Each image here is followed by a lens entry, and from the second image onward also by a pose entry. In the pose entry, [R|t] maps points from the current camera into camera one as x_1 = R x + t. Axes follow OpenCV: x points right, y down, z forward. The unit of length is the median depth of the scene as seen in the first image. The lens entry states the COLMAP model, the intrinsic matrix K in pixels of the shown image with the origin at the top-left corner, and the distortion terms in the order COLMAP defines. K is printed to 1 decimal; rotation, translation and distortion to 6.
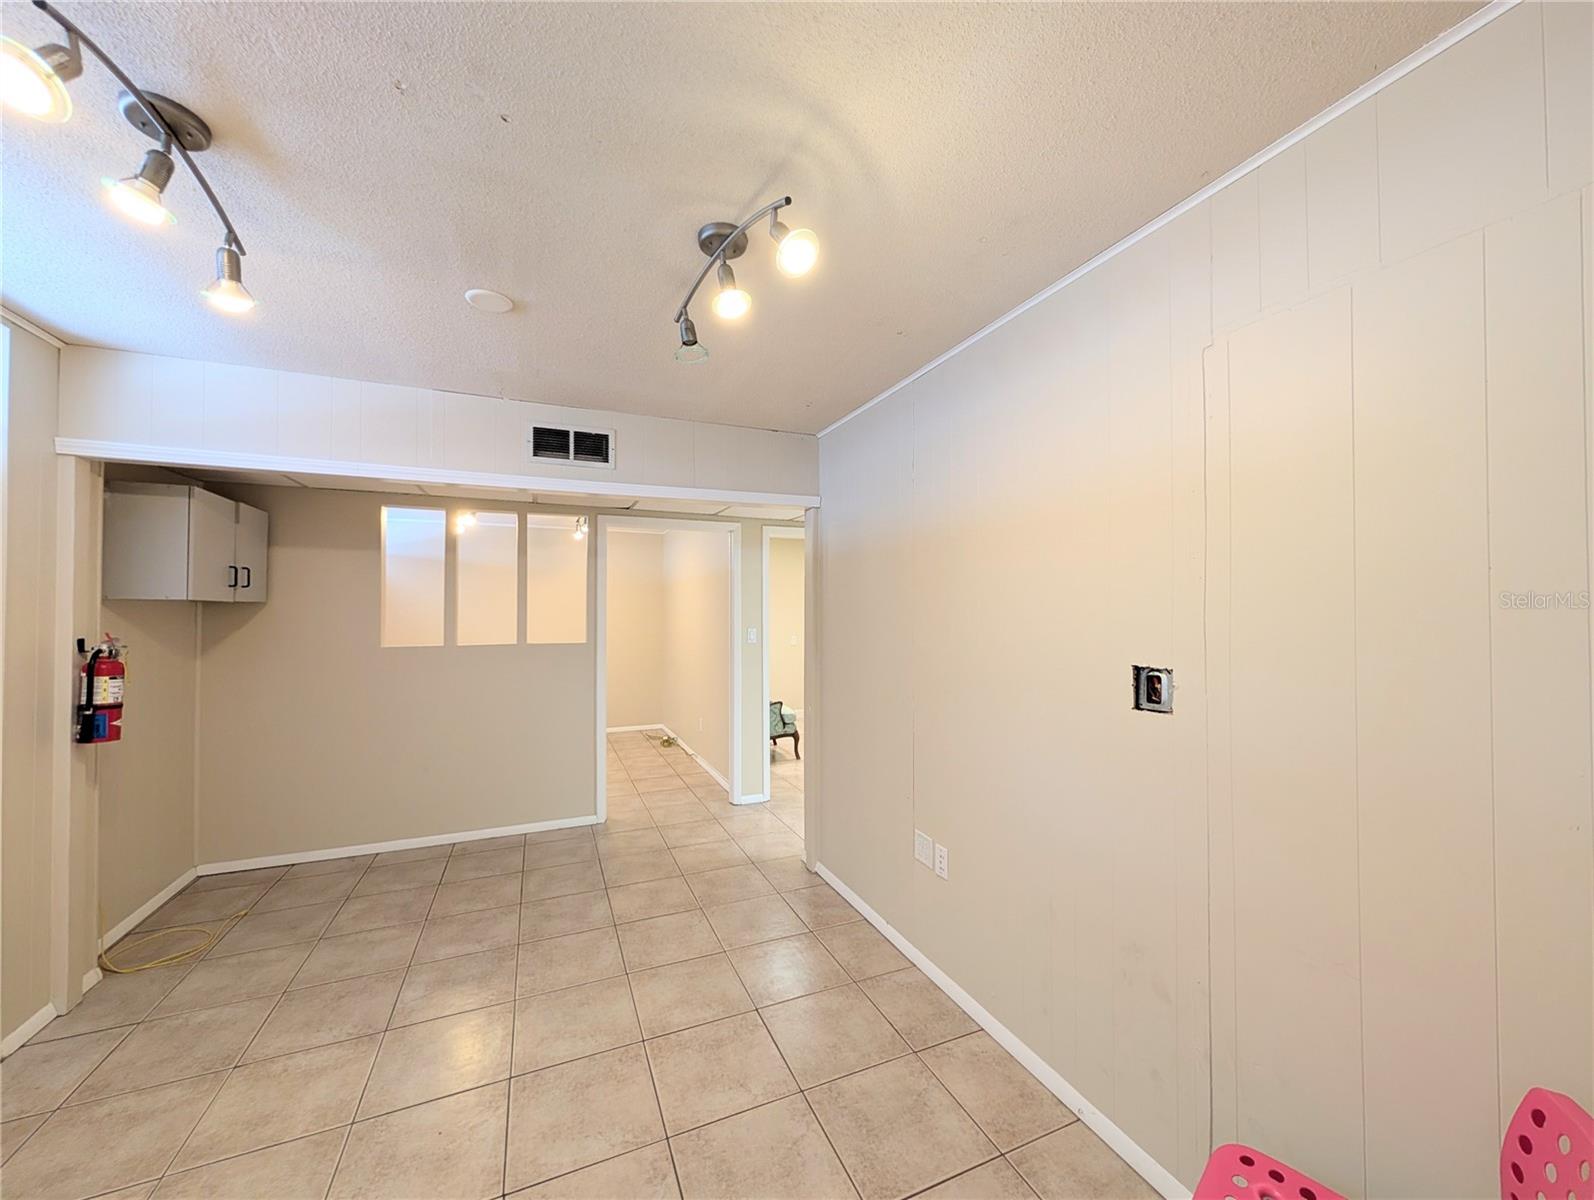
lens RADIAL K [[600.8, 0, 796.7], [0, 600.8, 603.2], [0, 0, 1]] dist [-0.002231, 0.000813]
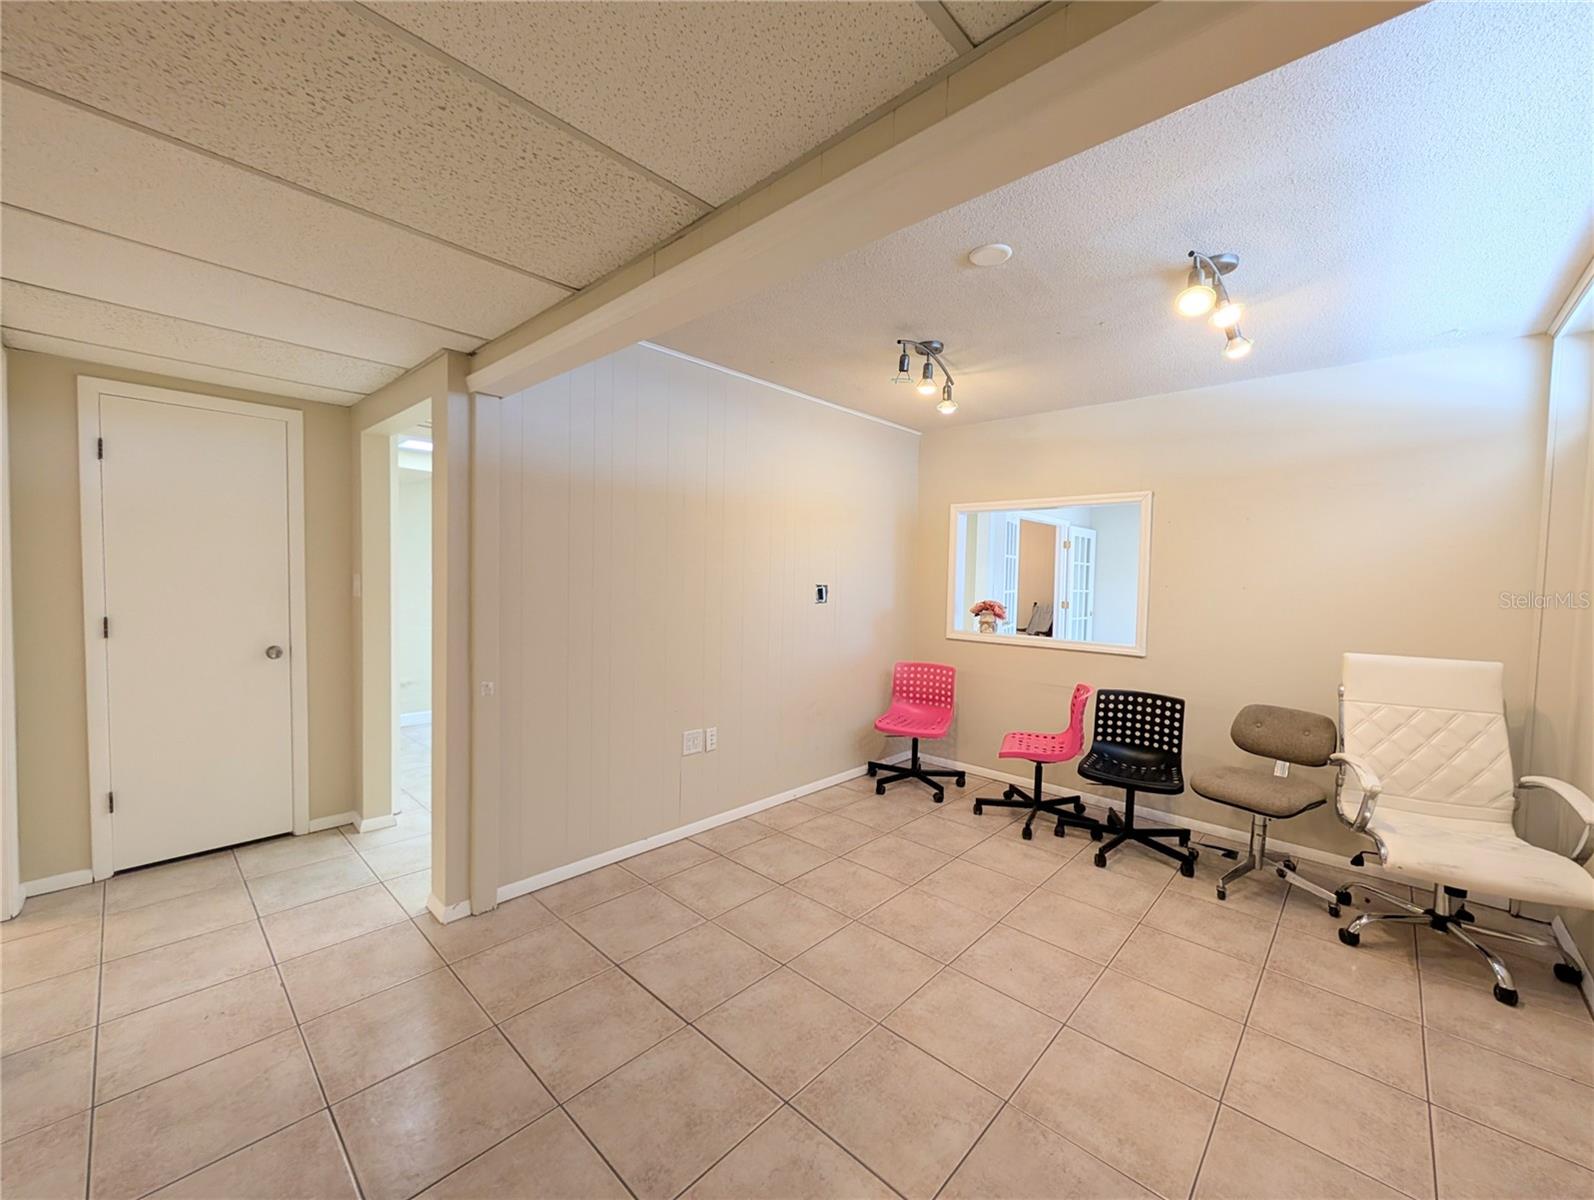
lens RADIAL K [[633.3, 0, 796.8], [0, 633.3, 595.5], [0, 0, 1]] dist [-0.002432, -0.000266]
pose [[-0.403975, -0.032259, 0.914201, -1.139042], [-0.034581, 0.999202, 0.019977, 0.065199], [-0.914116, -0.023544, -0.404769, 1.400237]]
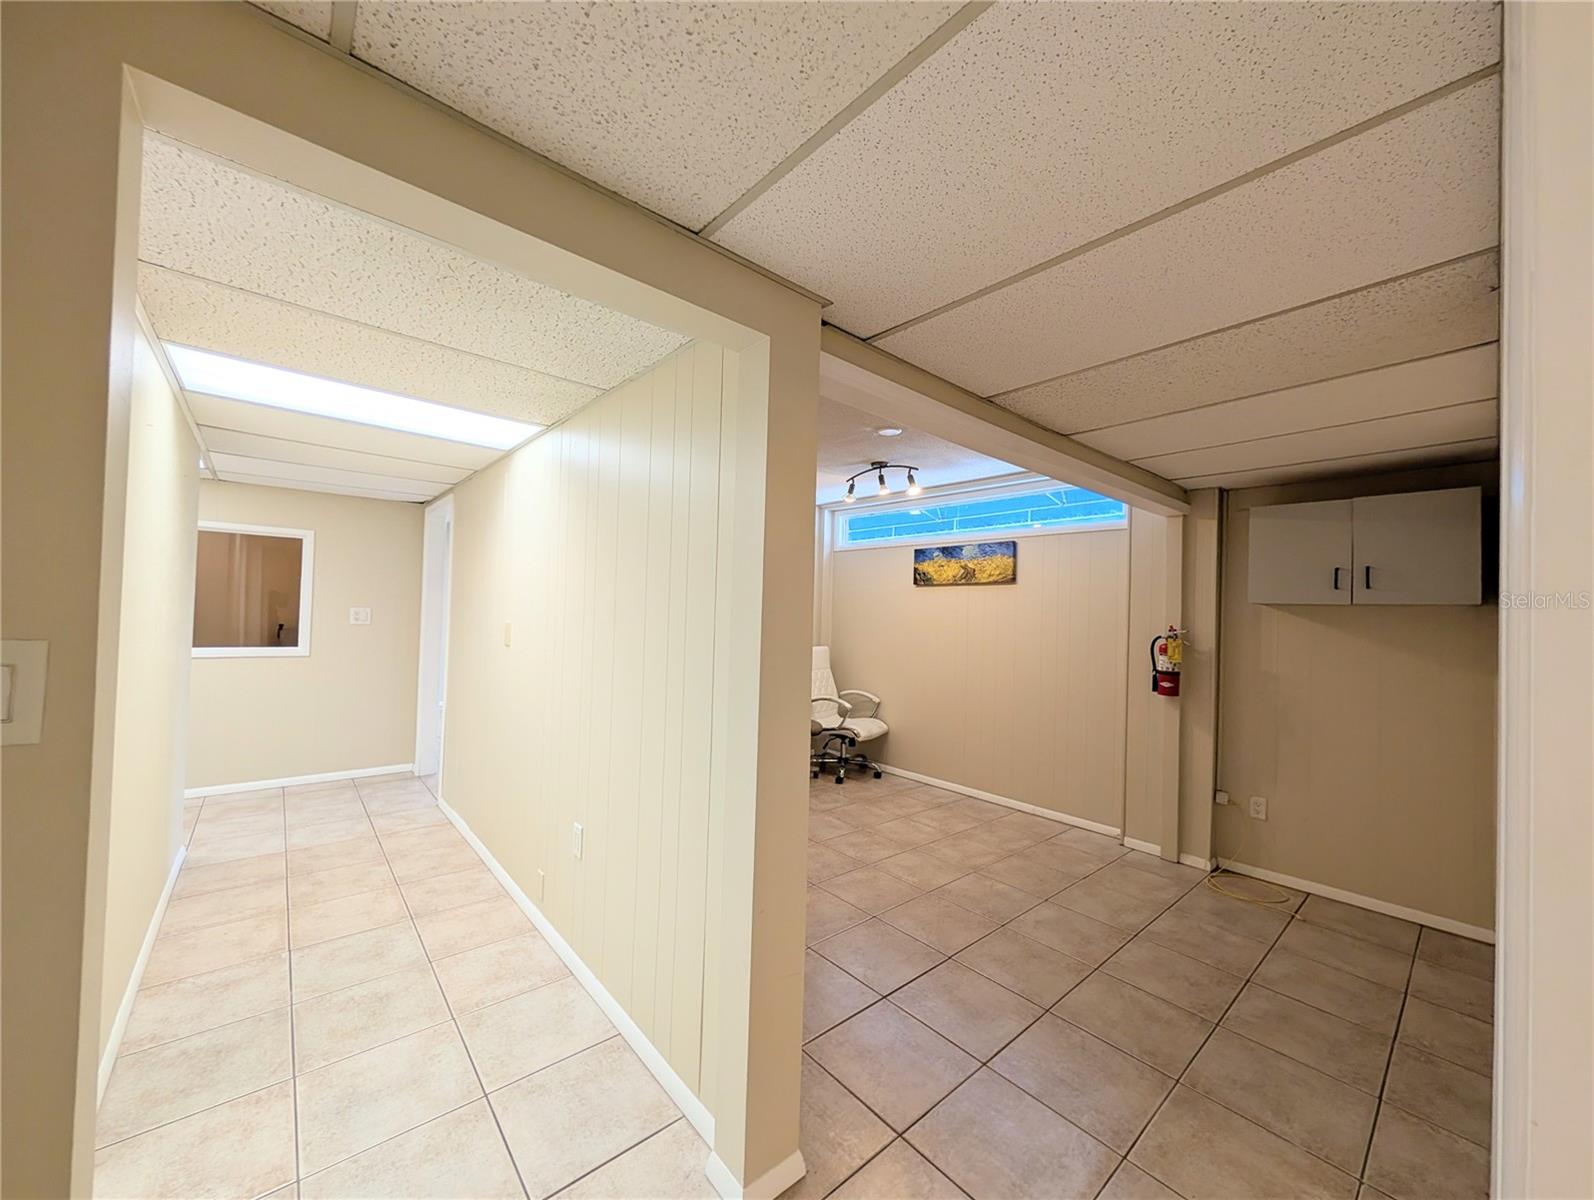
lens RADIAL K [[600.8, 0, 795.9], [0, 600.8, 599.1], [0, 0, 1]] dist [-0.002231, 0.000813]
pose [[-0.951254, -0.033510, -0.306583, 0.237643], [-0.024982, 0.999185, -0.031701, 0.052181], [0.307395, -0.022497, -0.951316, 2.109609]]
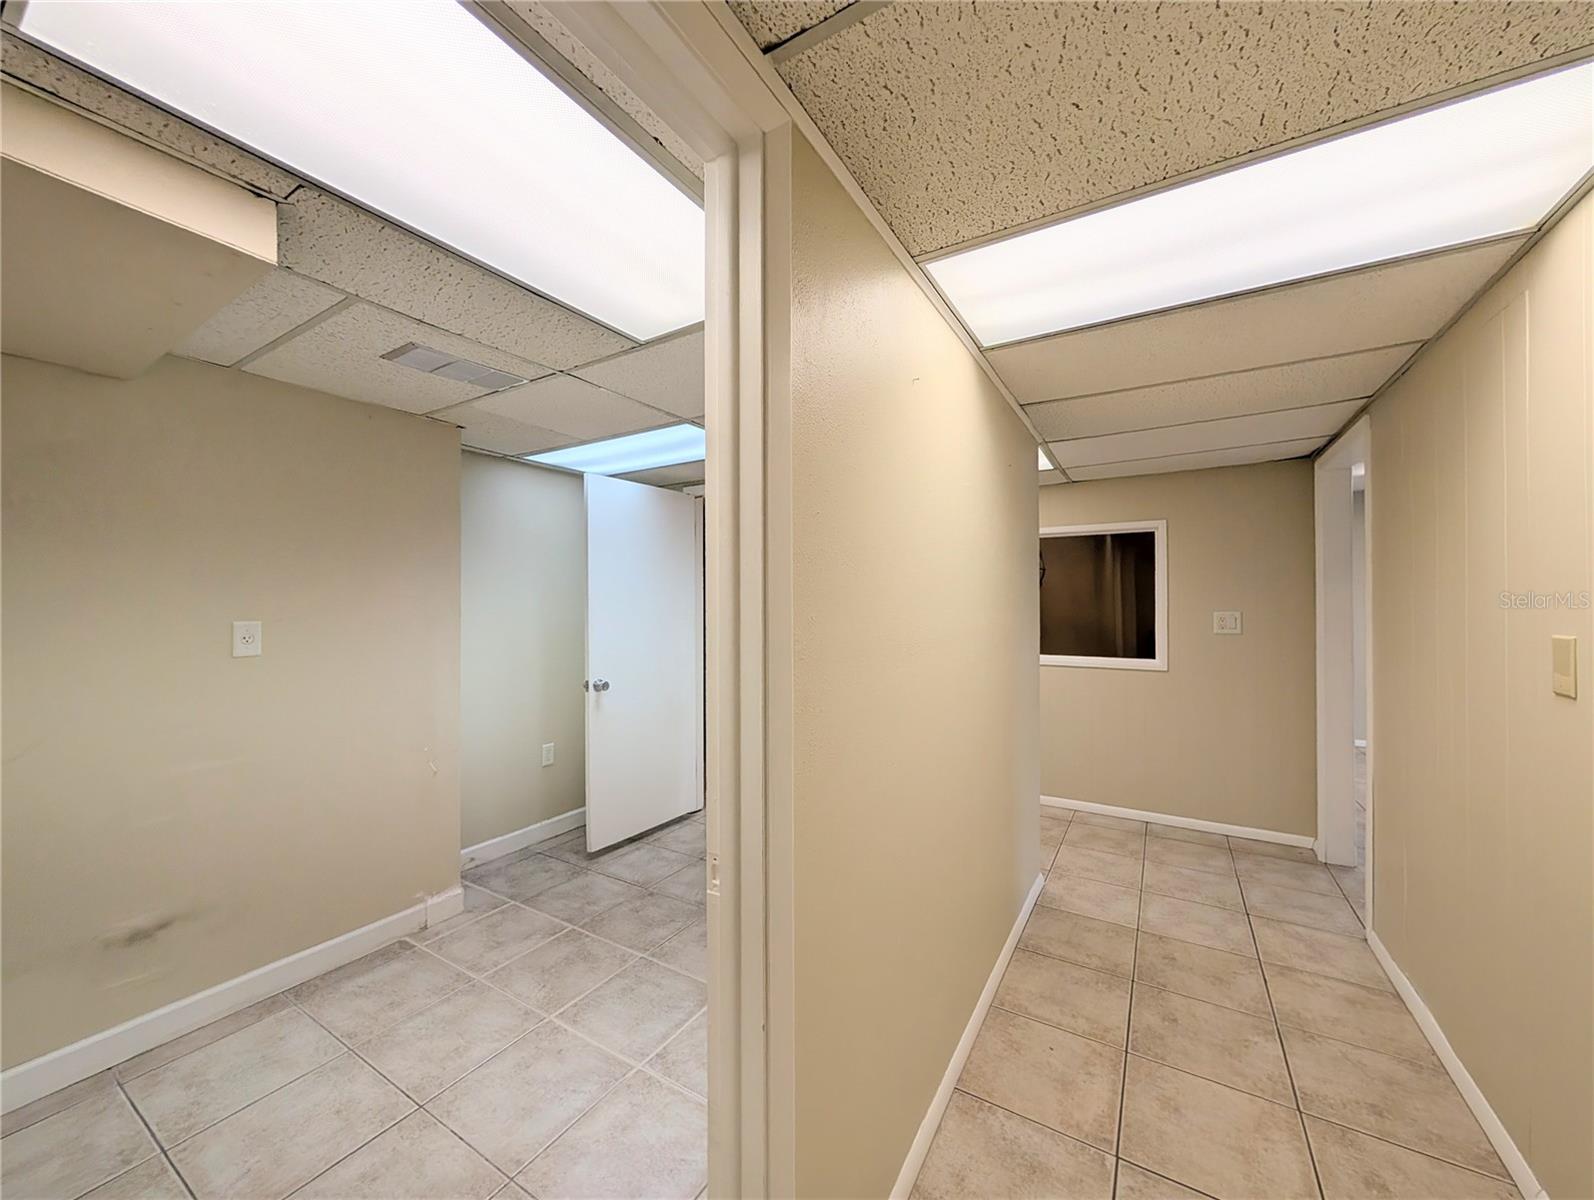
lens RADIAL K [[600.8, 0, 794.9], [0, 600.8, 603.0], [0, 0, 1]] dist [-0.002231, 0.000813]
pose [[-0.576815, 0.005166, 0.816858, 0.392271], [-0.005362, 0.999935, -0.010110, 0.052928], [-0.816857, -0.010212, -0.576750, 1.529634]]
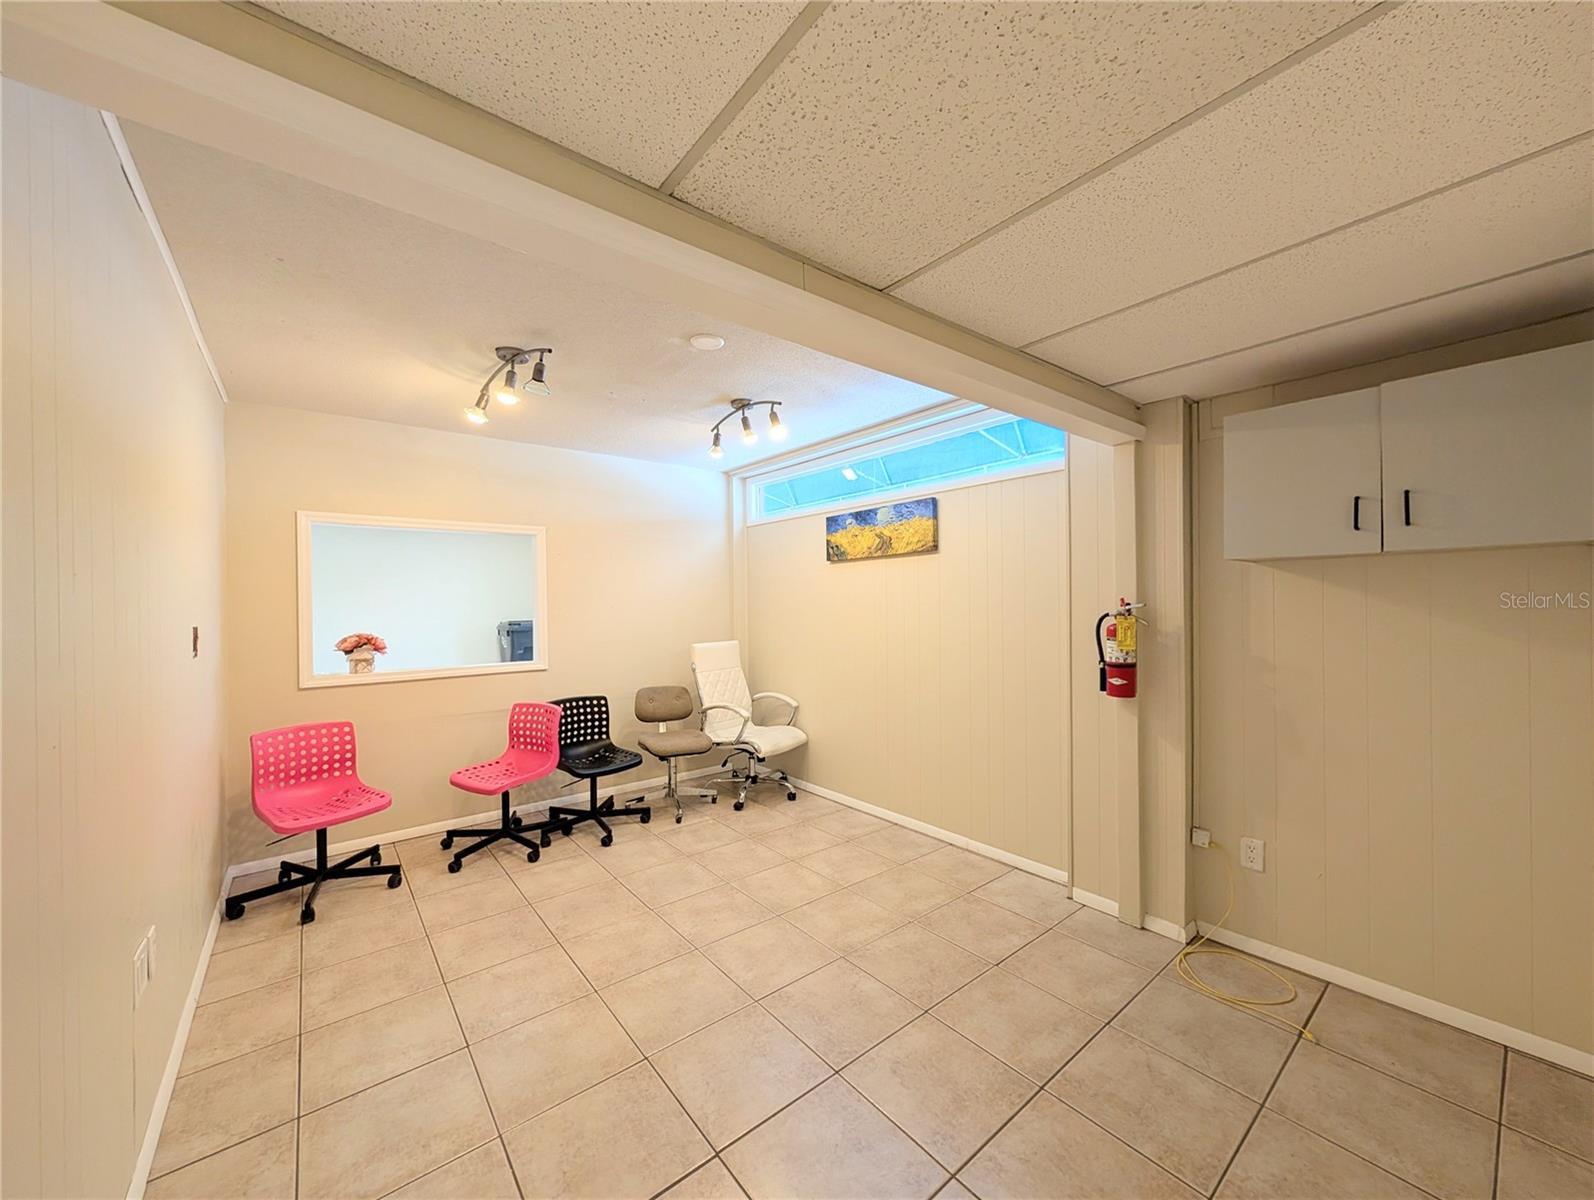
lens RADIAL K [[600.8, 0, 797.0], [0, 600.8, 602.2], [0, 0, 1]] dist [-0.002231, 0.000813]
pose [[-0.961355, 0.015798, -0.274859, -0.273247], [0.018472, 0.999804, -0.007144, 0.051758], [0.274692, -0.011945, -0.961458, 1.831601]]
